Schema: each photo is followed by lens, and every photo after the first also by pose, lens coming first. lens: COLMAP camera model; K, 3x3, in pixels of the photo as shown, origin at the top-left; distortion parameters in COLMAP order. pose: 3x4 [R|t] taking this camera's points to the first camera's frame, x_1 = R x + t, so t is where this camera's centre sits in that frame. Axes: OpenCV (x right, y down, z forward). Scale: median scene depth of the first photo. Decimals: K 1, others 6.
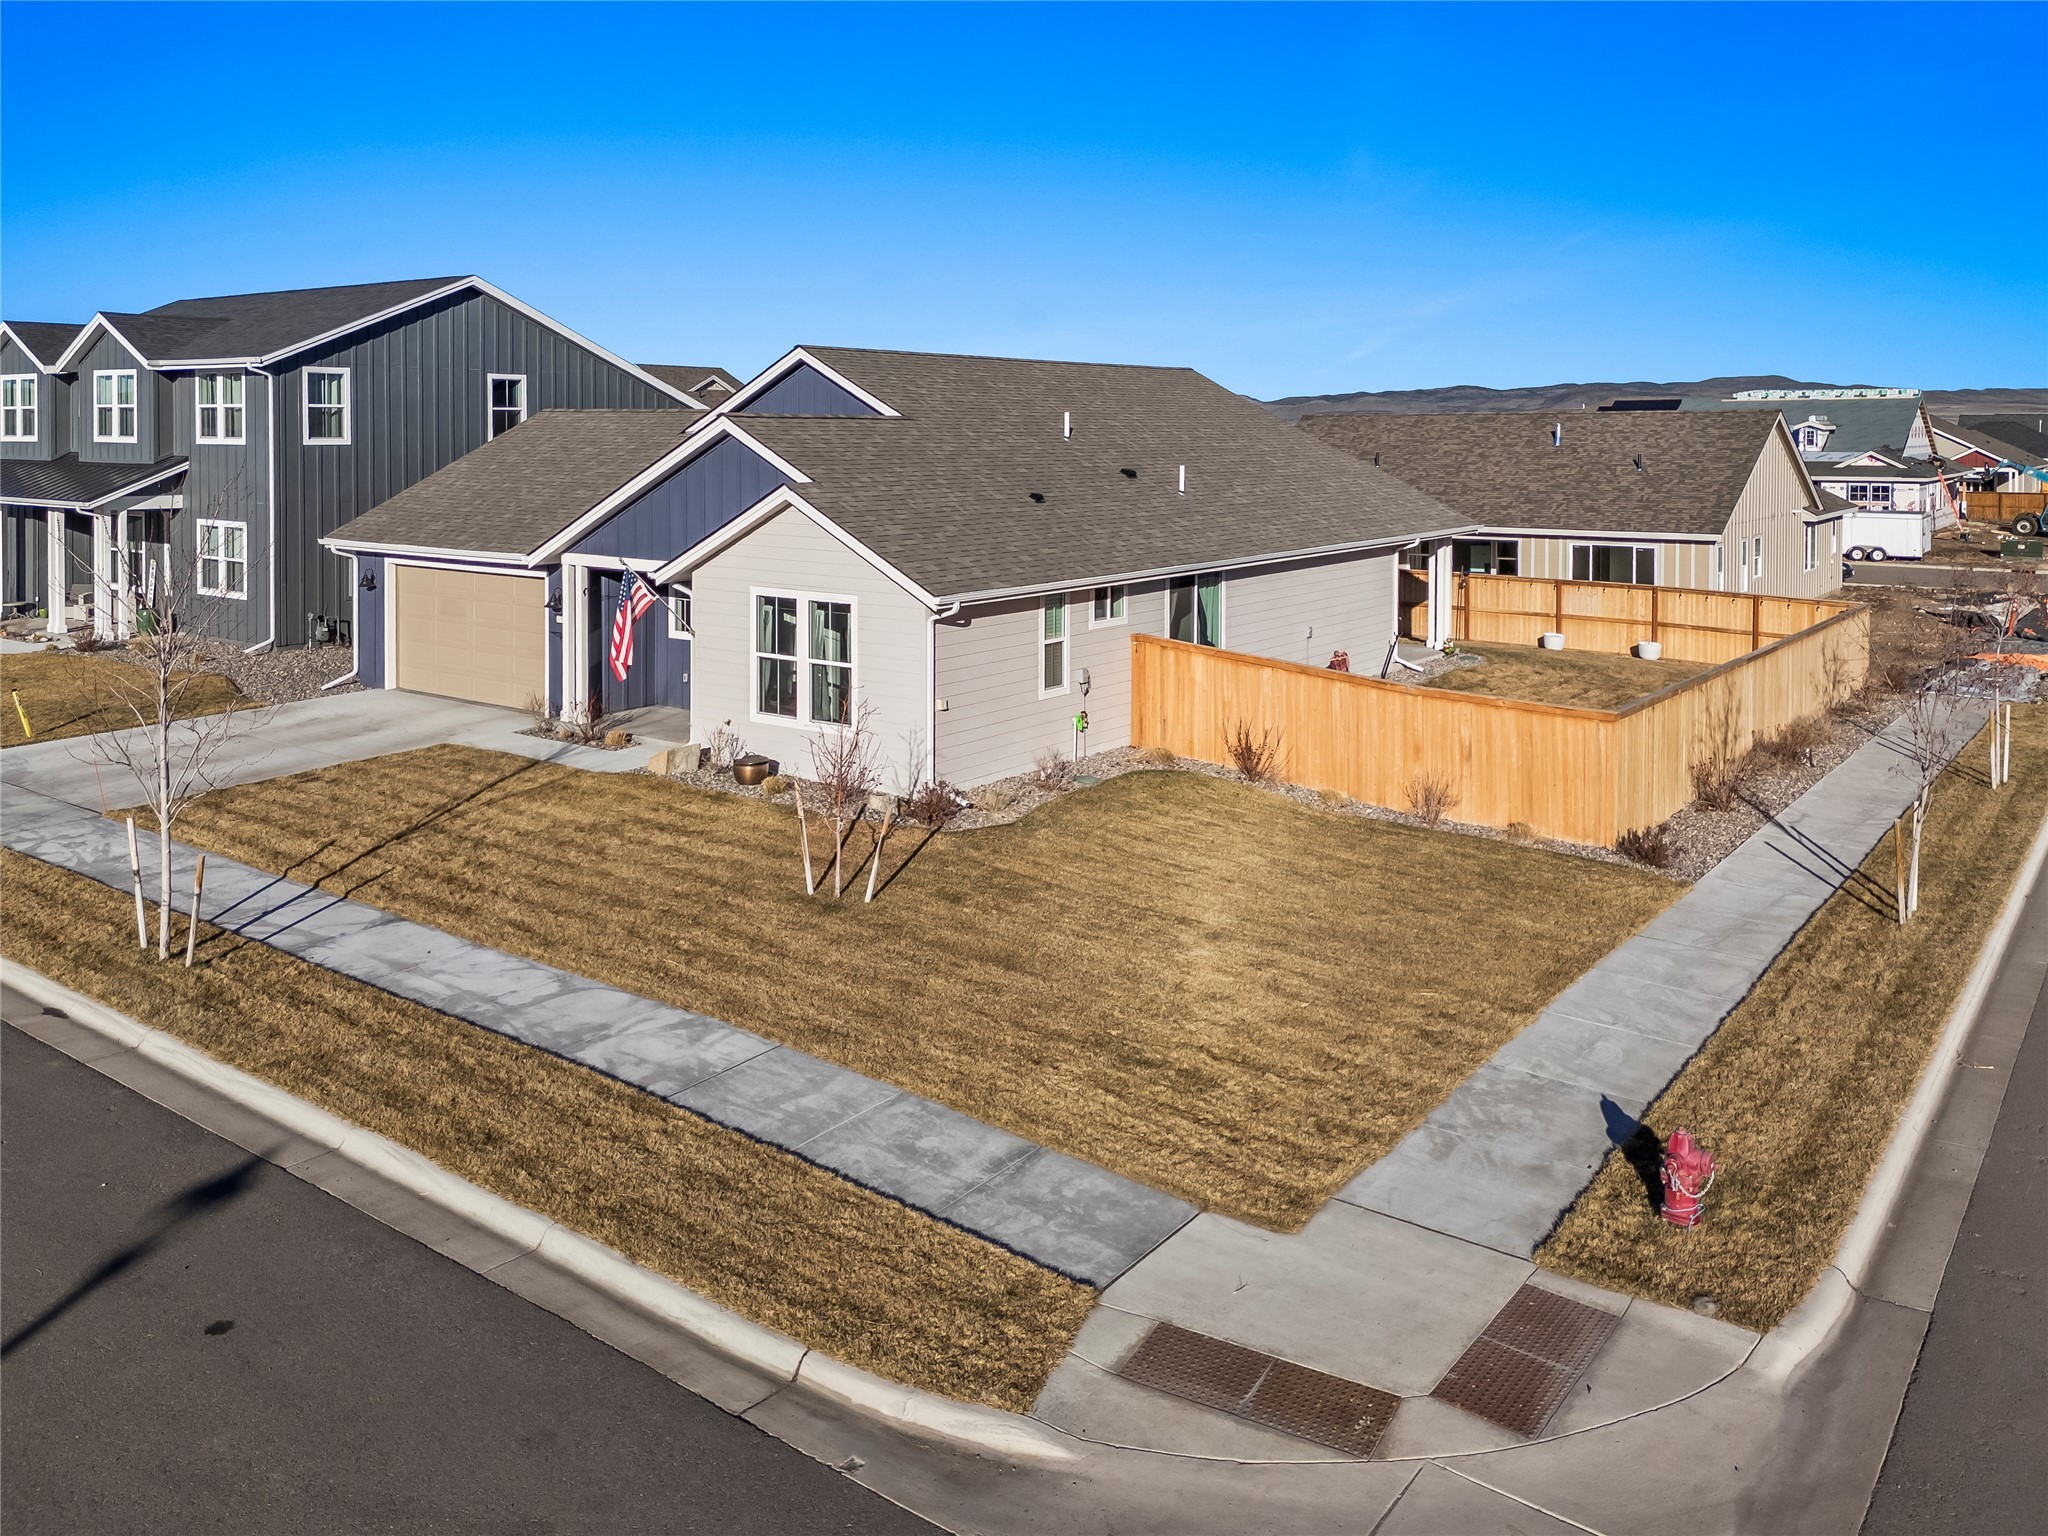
lens RADIAL K [[1535.0, 0, 1024.0], [0, 1535.0, 768.0], [0, 0, 1]] dist [0.066825, -0.059478]
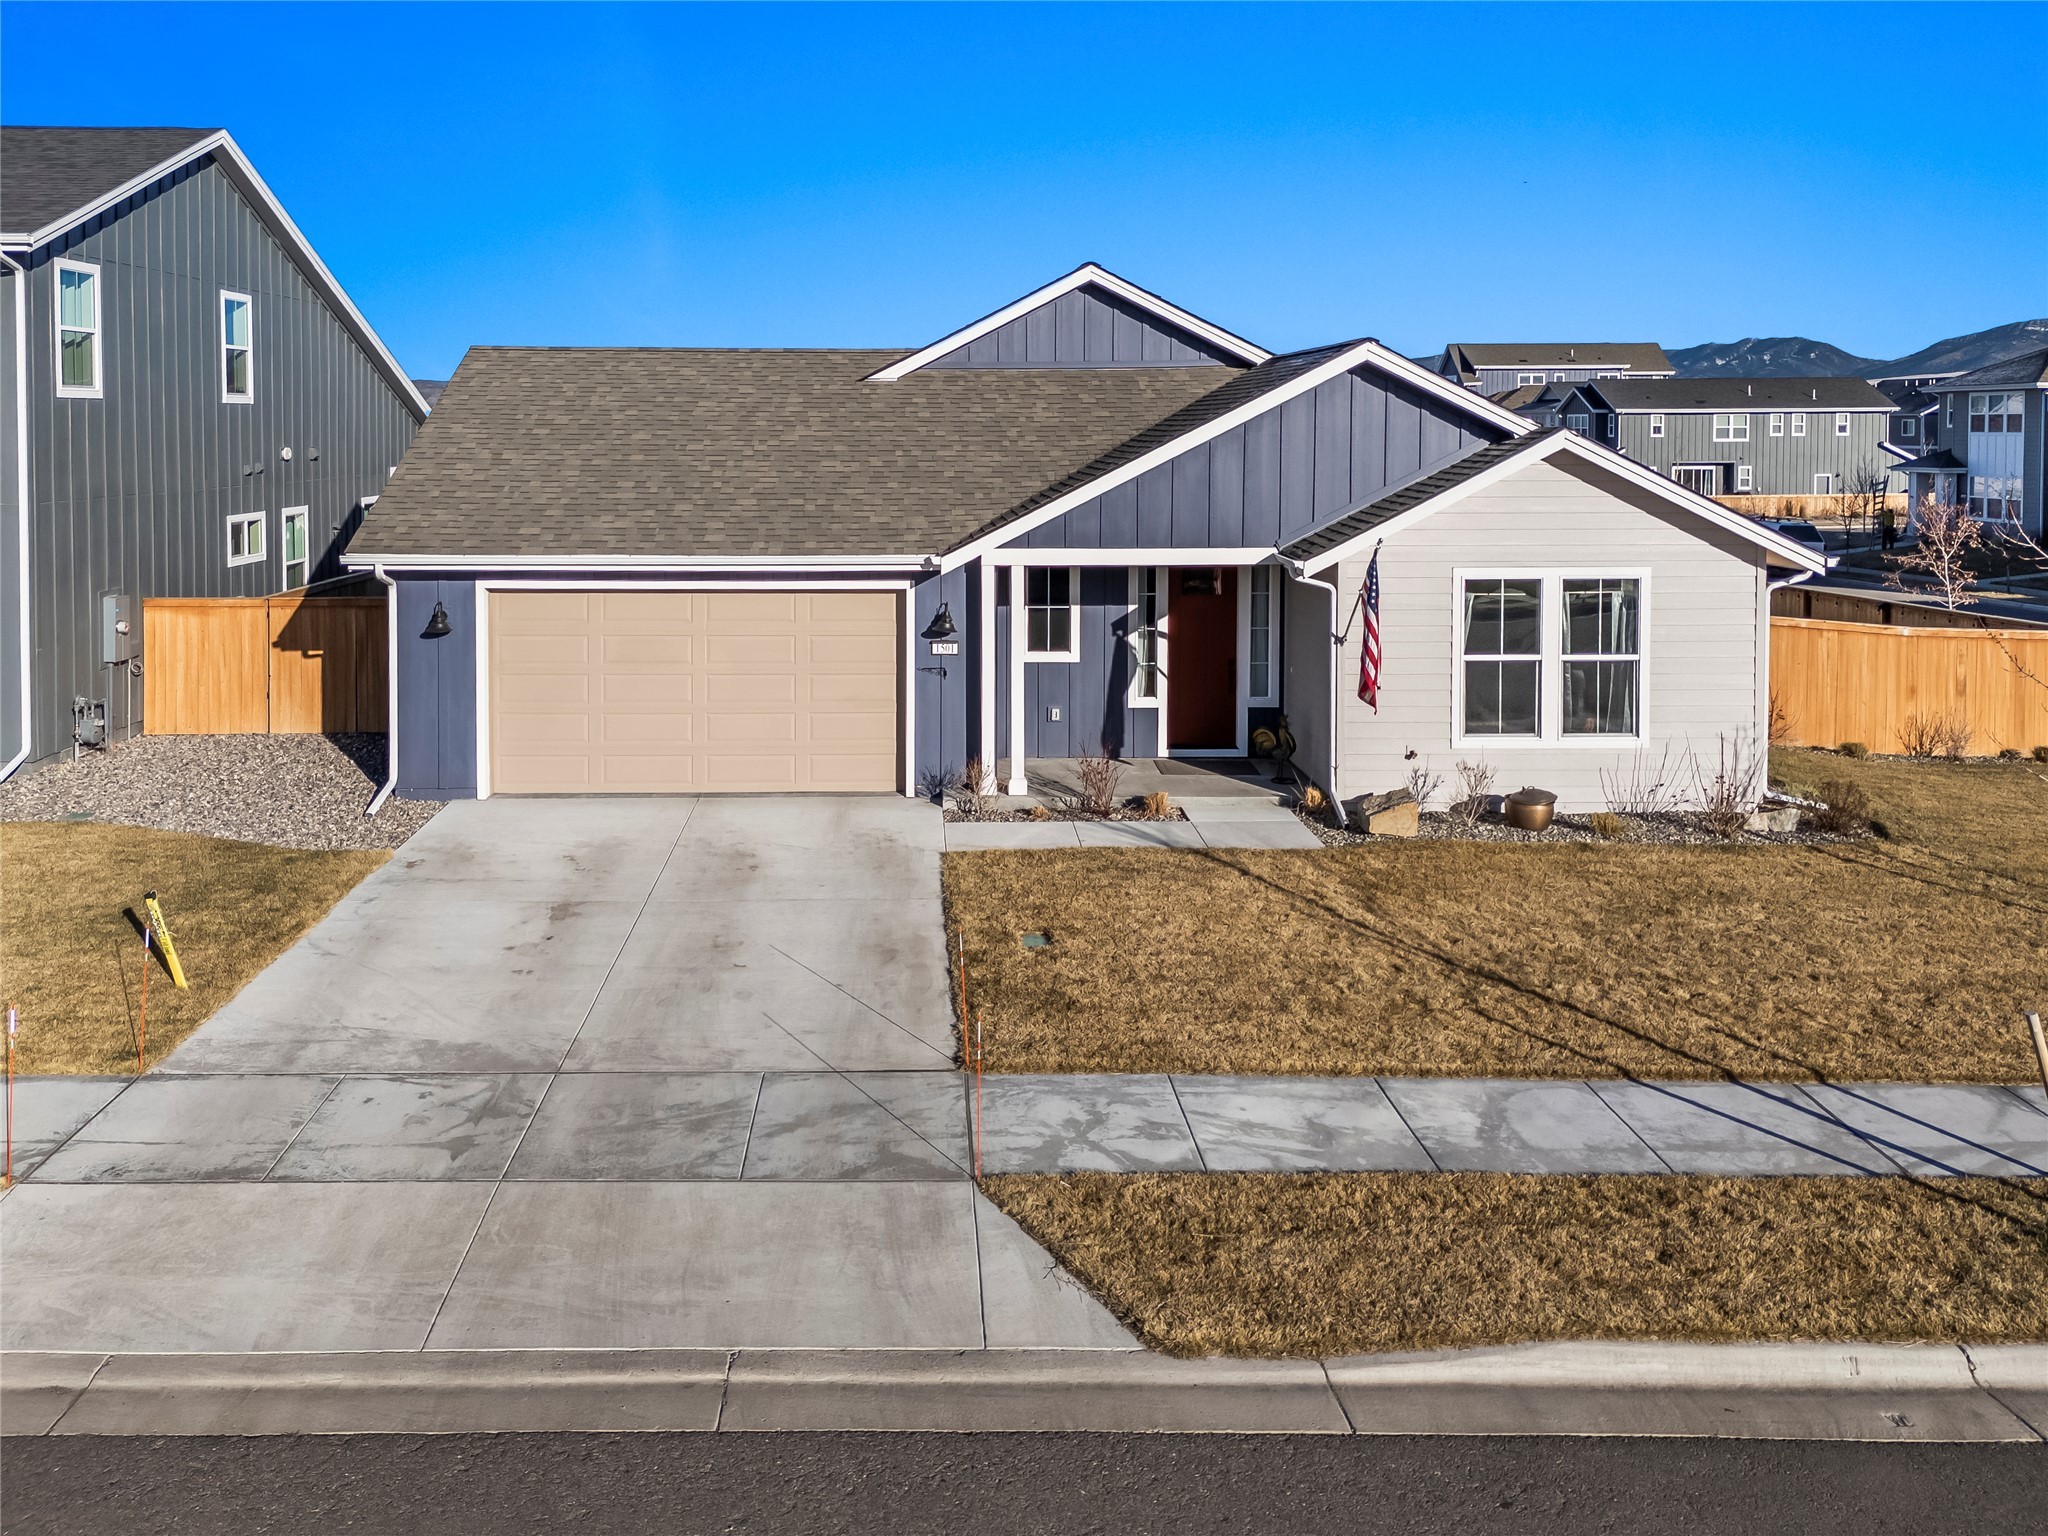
lens RADIAL K [[1535.0, 0, 1024.0], [0, 1535.0, 768.0], [0, 0, 1]] dist [0.066825, -0.059478]
pose [[0.796403, -0.134300, 0.589665, -0.811270], [0.131286, 0.990172, 0.048203, -0.086748], [-0.590344, 0.039026, 0.806208, 0.523920]]
